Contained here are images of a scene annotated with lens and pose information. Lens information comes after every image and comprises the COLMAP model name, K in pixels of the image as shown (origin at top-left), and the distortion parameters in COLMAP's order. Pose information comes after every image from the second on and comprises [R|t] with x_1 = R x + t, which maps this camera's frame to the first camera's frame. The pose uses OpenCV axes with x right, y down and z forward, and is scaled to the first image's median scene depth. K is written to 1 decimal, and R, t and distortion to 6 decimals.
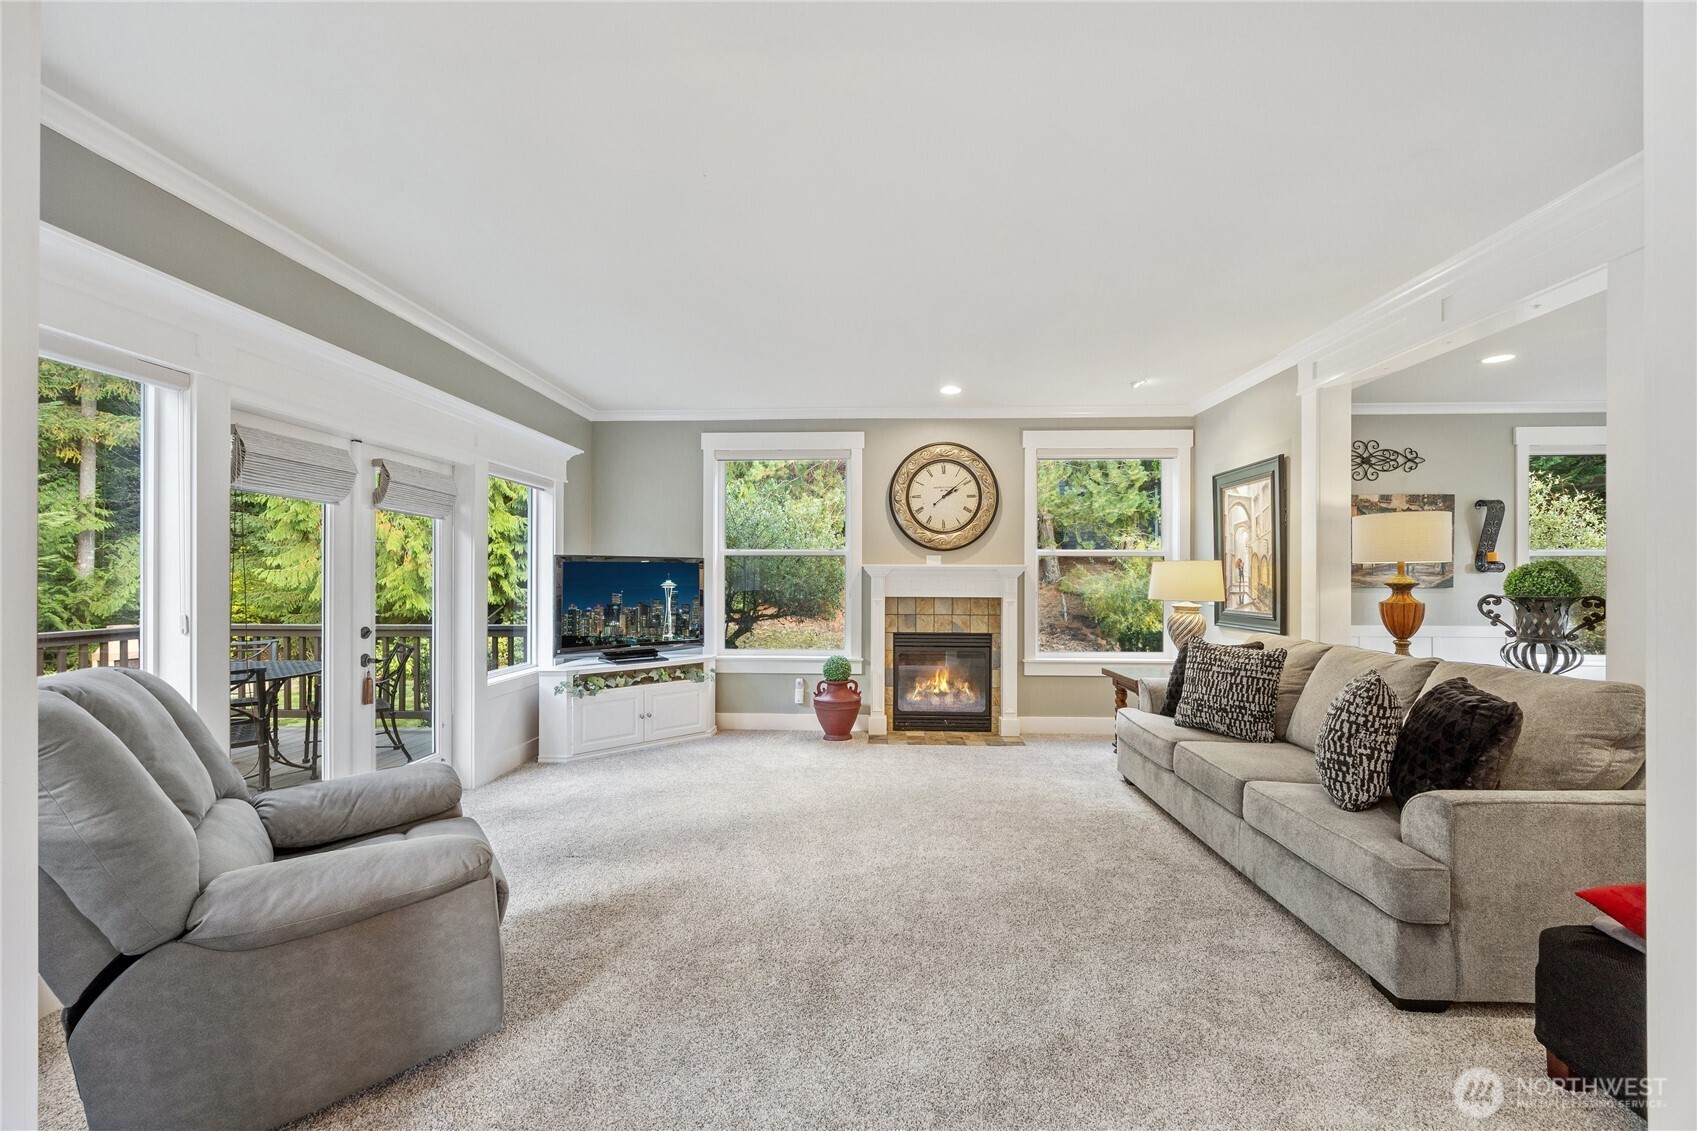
lens RADIAL K [[685.3, 0, 852.2], [0, 685.3, 594.0], [0, 0, 1]] dist [0.000588, 0.000034]
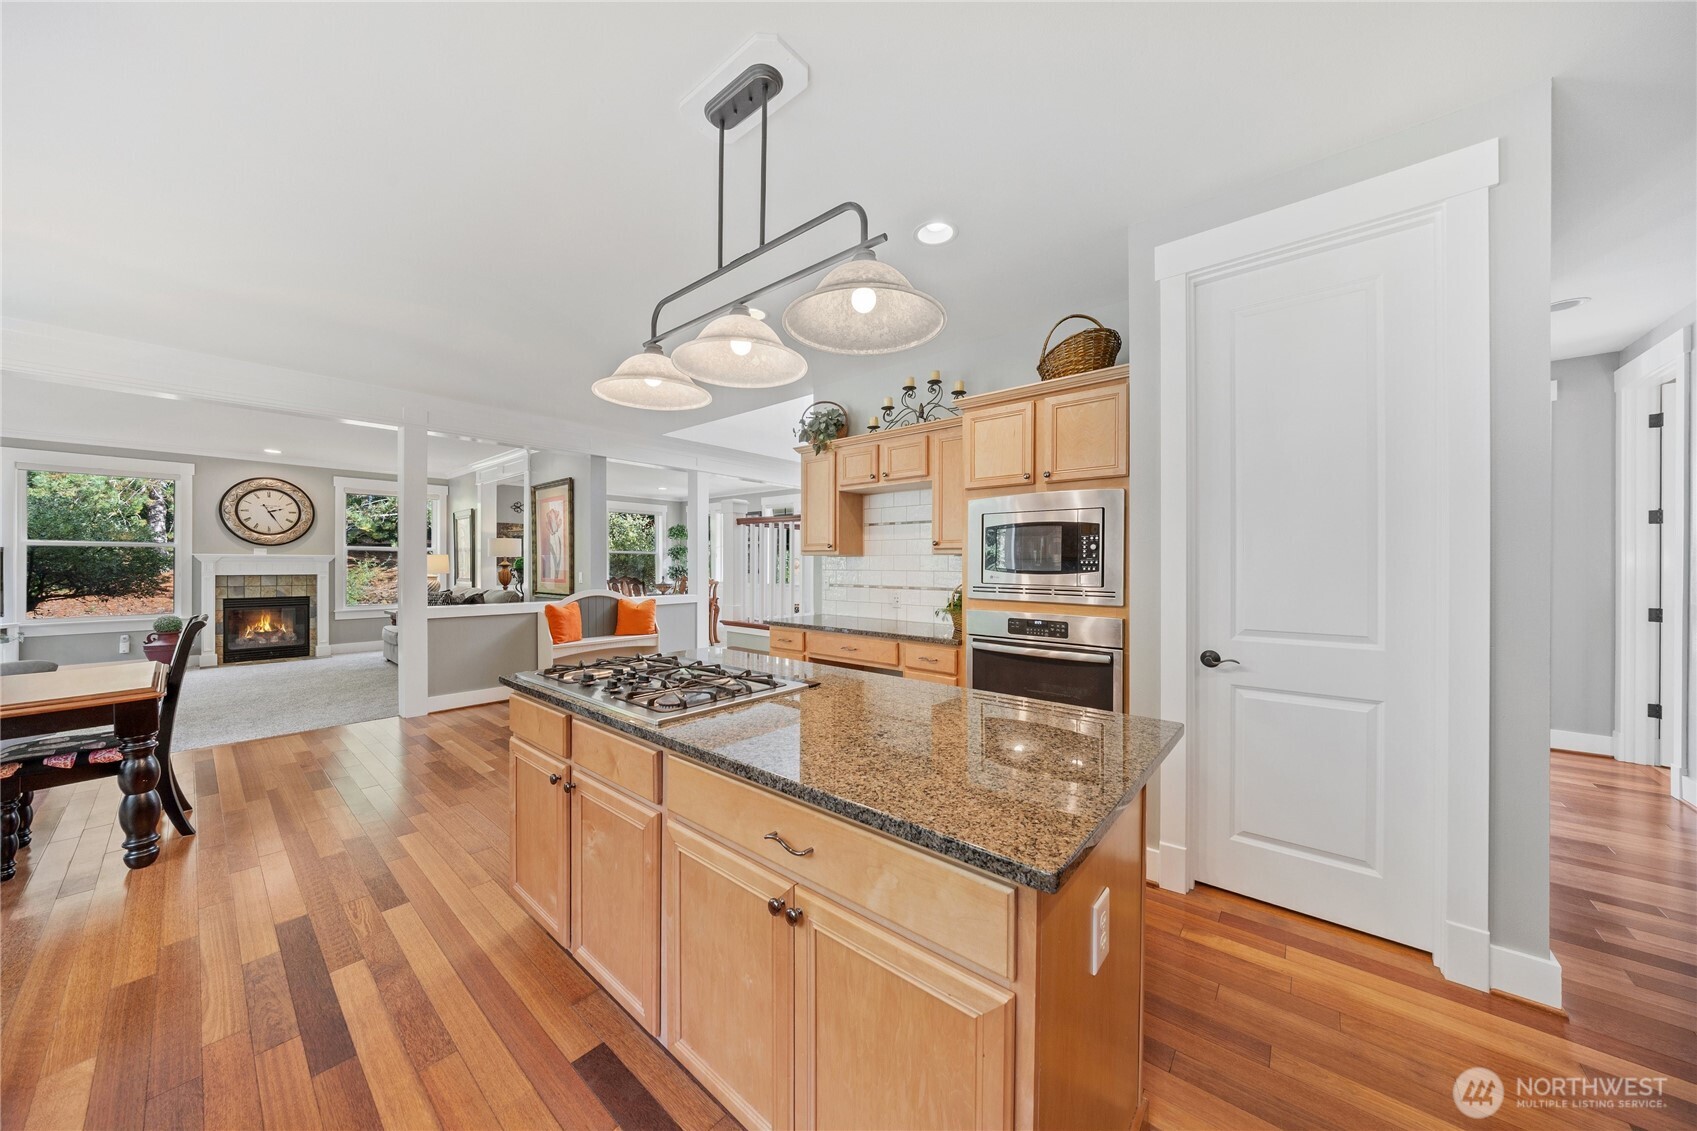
lens RADIAL K [[563.3, 0, 836.1], [0, 563.3, 563.1], [0, 0, 1]] dist [-0.008451, 0.000126]
pose [[0.620673, 0.001501, 0.784068, -0.067296], [0.016867, 0.999741, -0.015265, 0.019932], [-0.783888, 0.022700, 0.620487, -0.852364]]
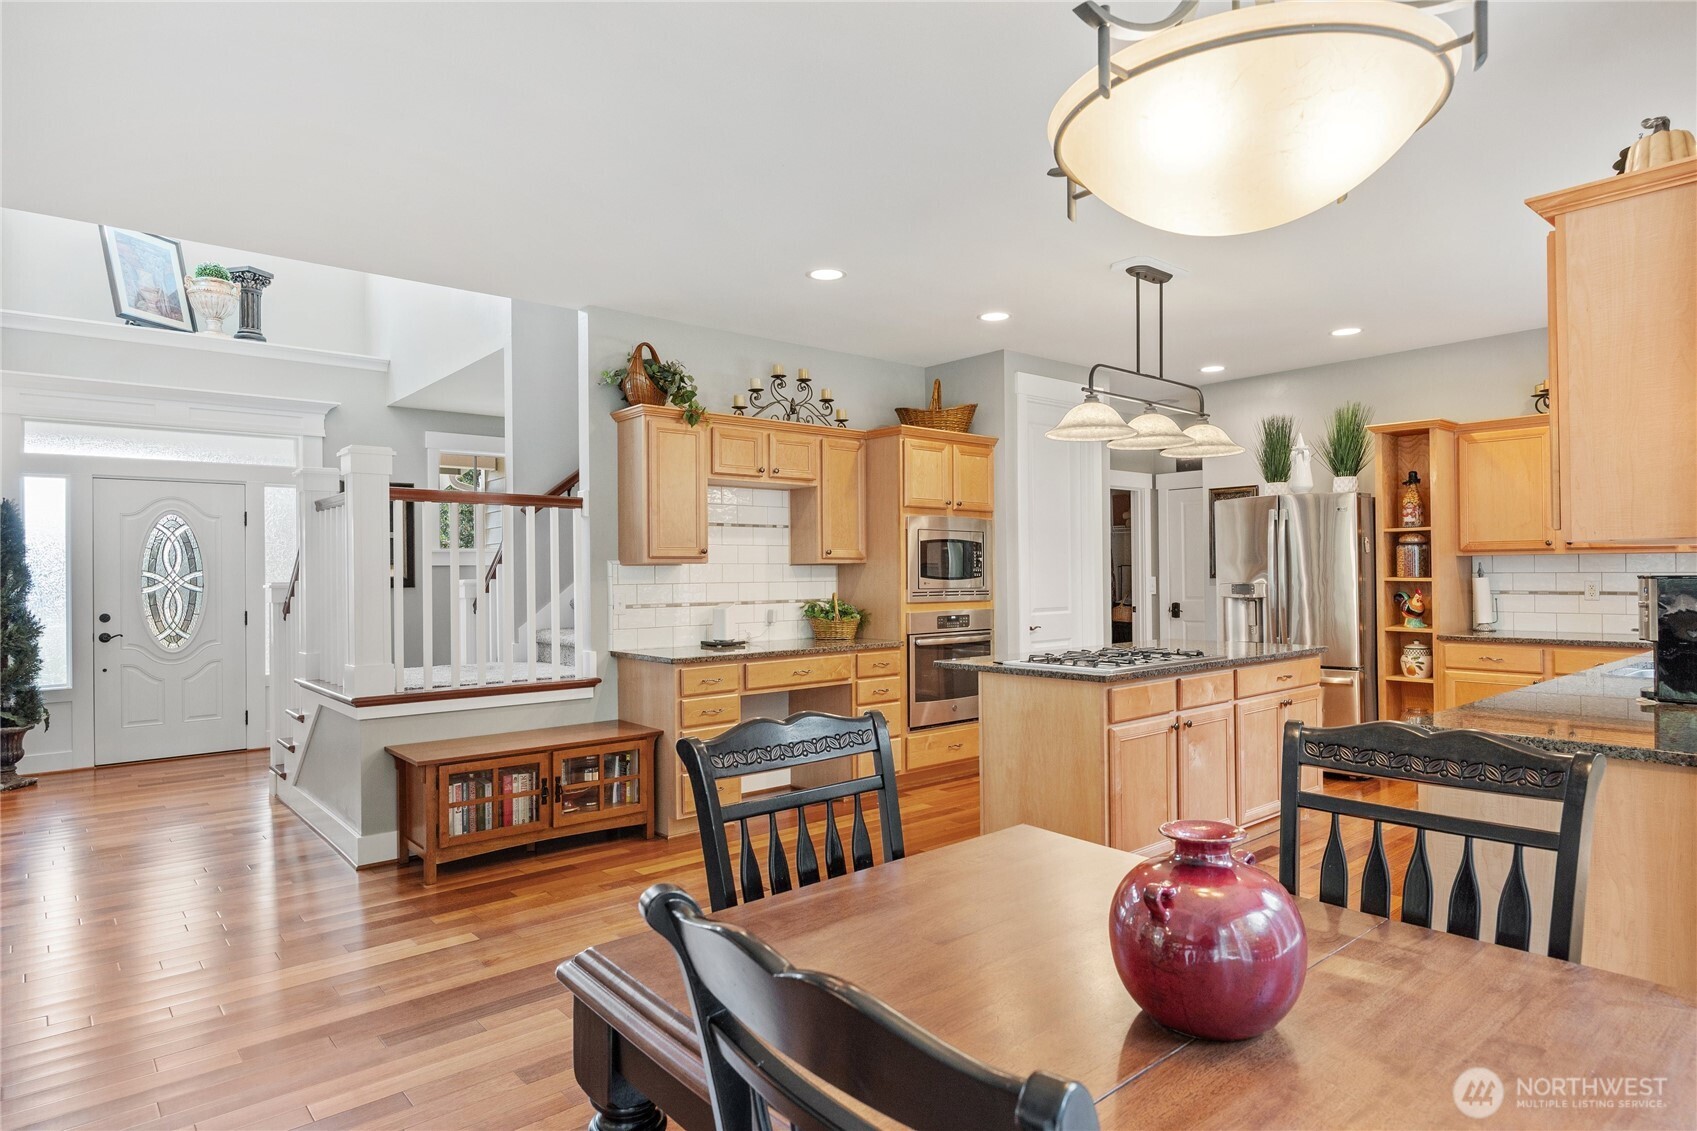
lens RADIAL K [[950.1, 0, 856.4], [0, 950.1, 568.9], [0, 0, 1]] dist [0.012991, 0.000075]
pose [[-0.683809, 0.004841, 0.729645, -0.271396], [0.021750, 0.999669, 0.013751, -0.003618], [-0.729337, 0.025273, -0.683688, 0.081069]]
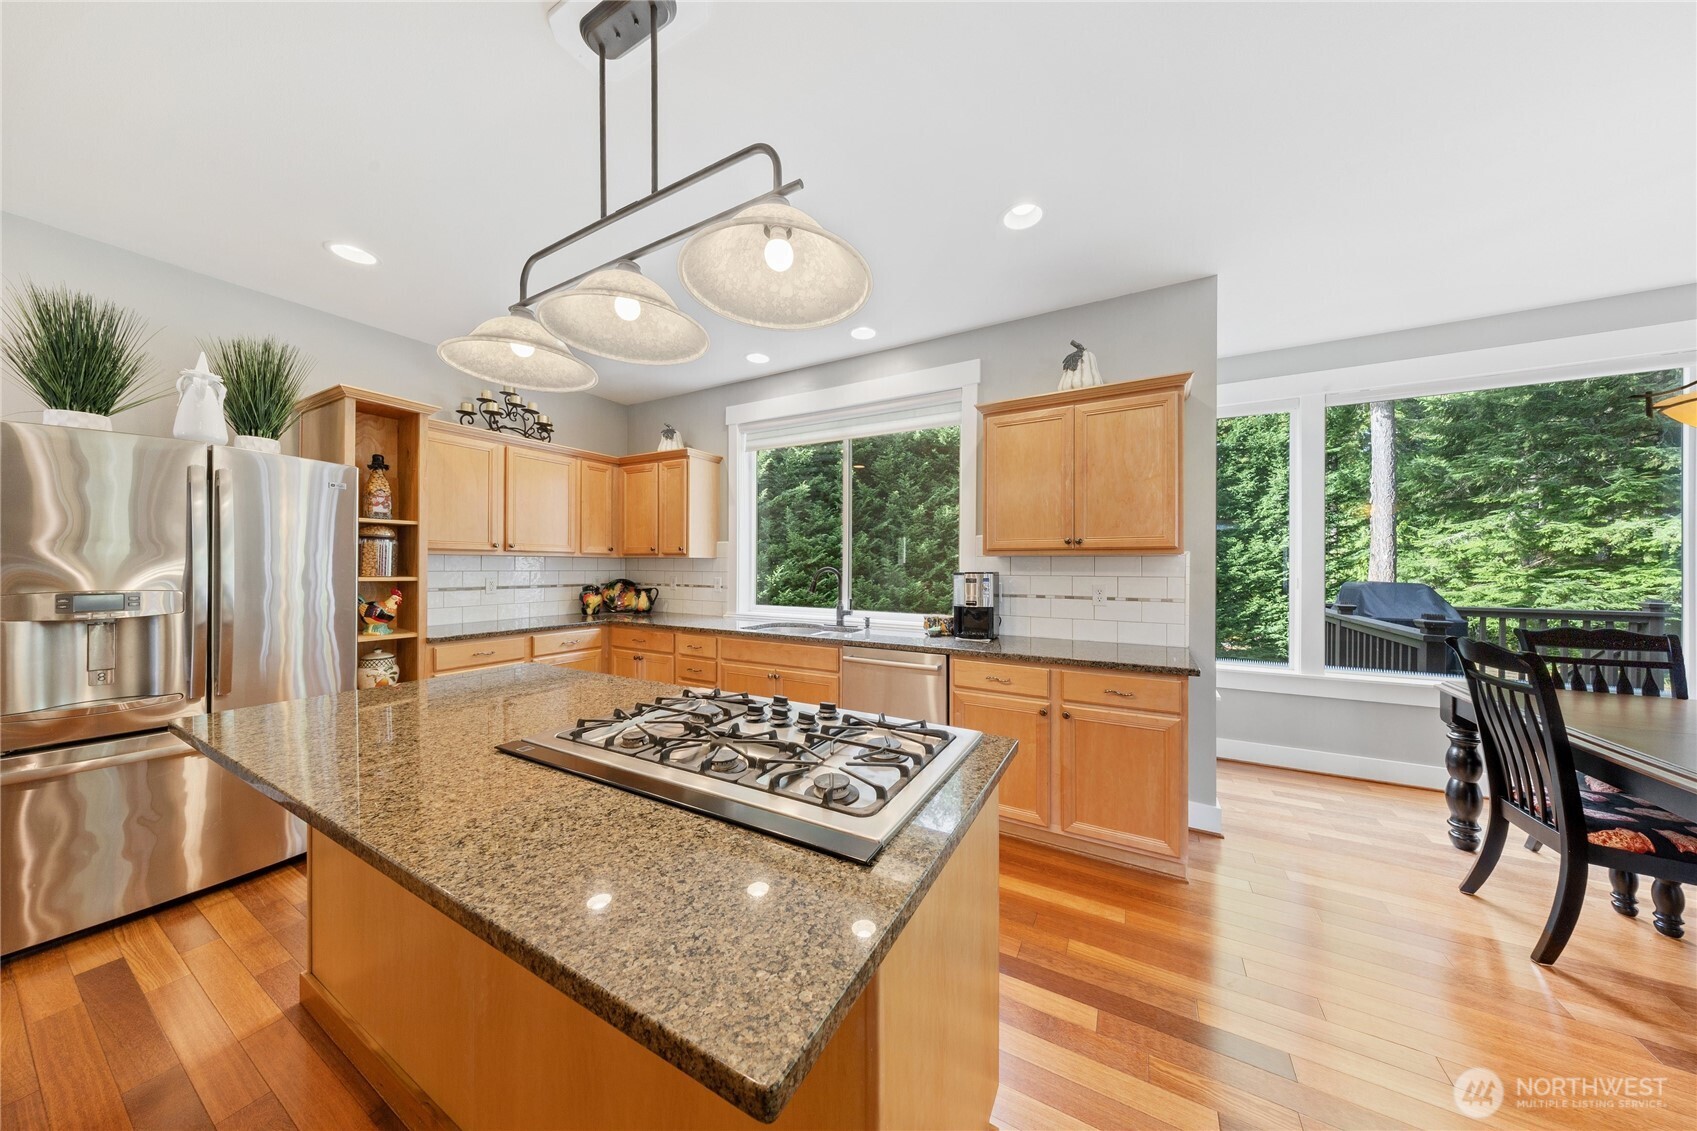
lens RADIAL K [[515.7, 0, 853.9], [0, 515.7, 566.3], [0, 0, 1]] dist [0.001795, -0.000104]
pose [[-0.448881, -0.006395, -0.893568, 0.292474], [-0.023534, 0.999712, 0.004668, 0.010193], [0.893281, 0.023124, -0.448903, -0.437128]]
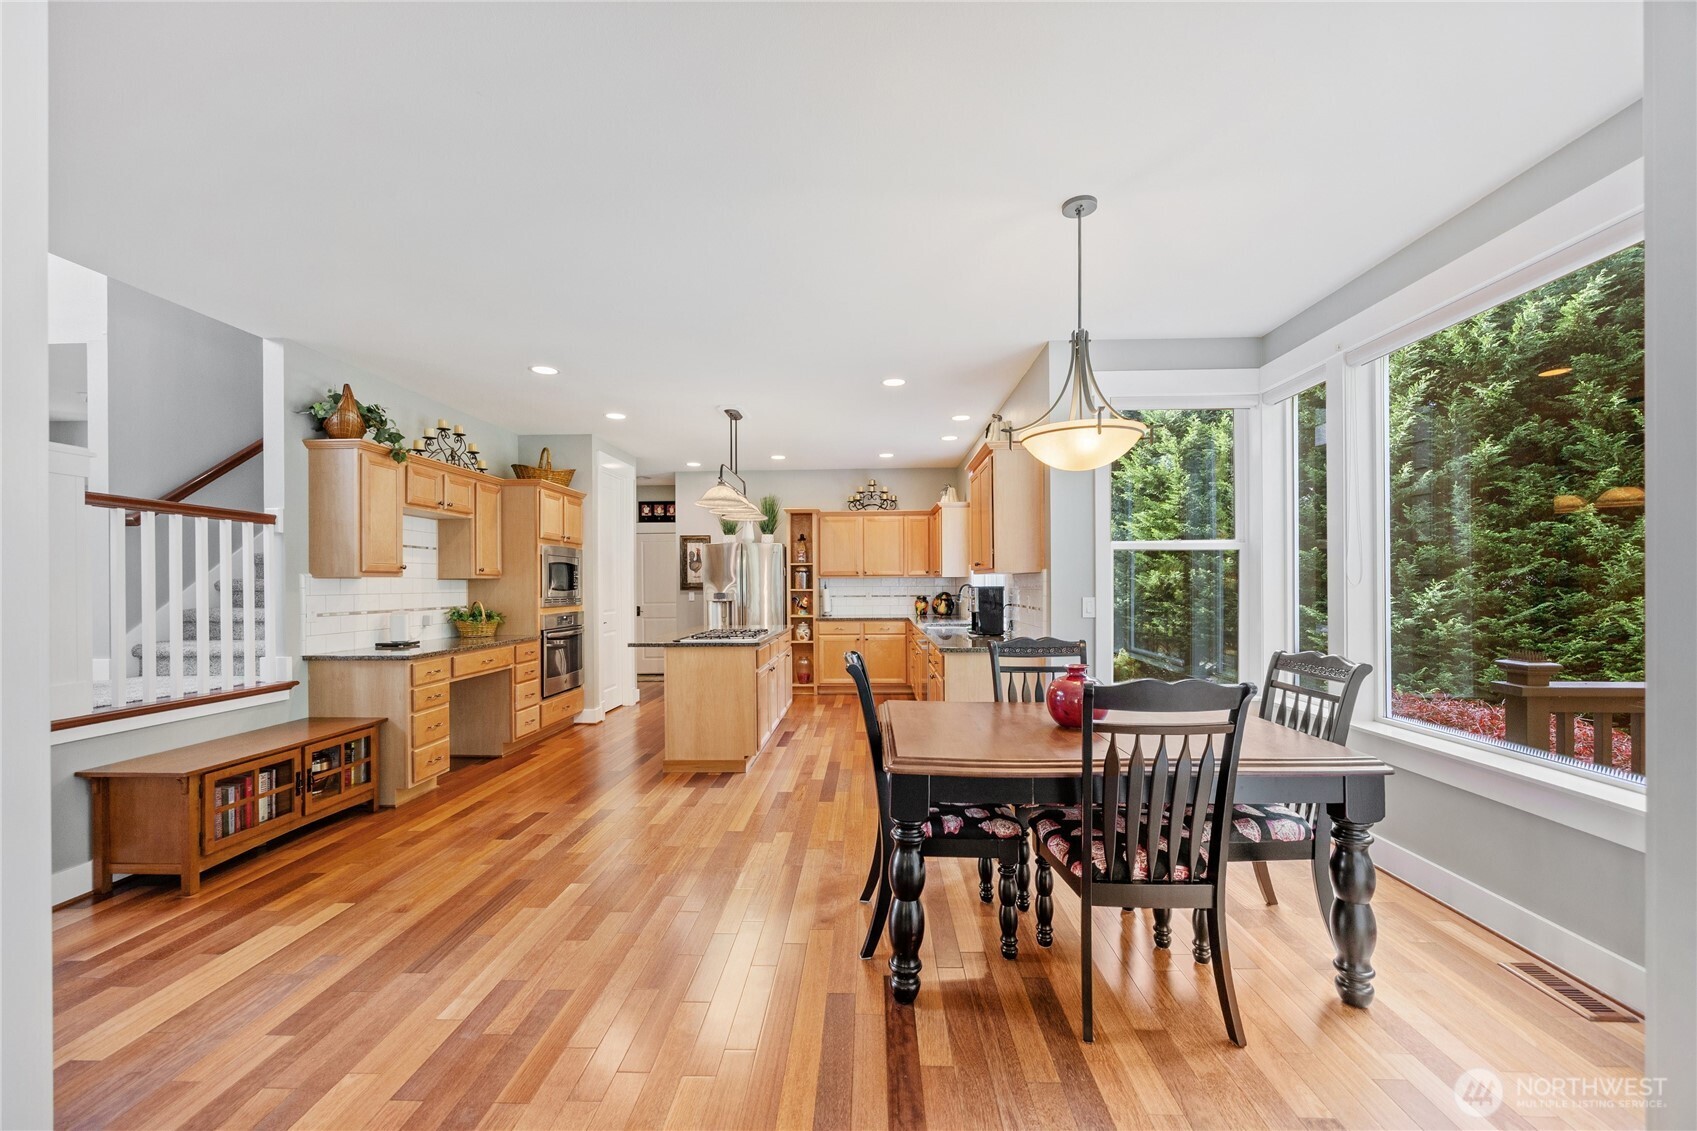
lens RADIAL K [[662.3, 0, 846.2], [0, 662.3, 582.4], [0, 0, 1]] dist [0.001242, 0.000096]
pose [[-0.999998, 0.001390, -0.001317, -0.025311], [0.001365, 0.999821, 0.018860, -0.007041], [0.001343, 0.018858, -0.999821, 0.321571]]
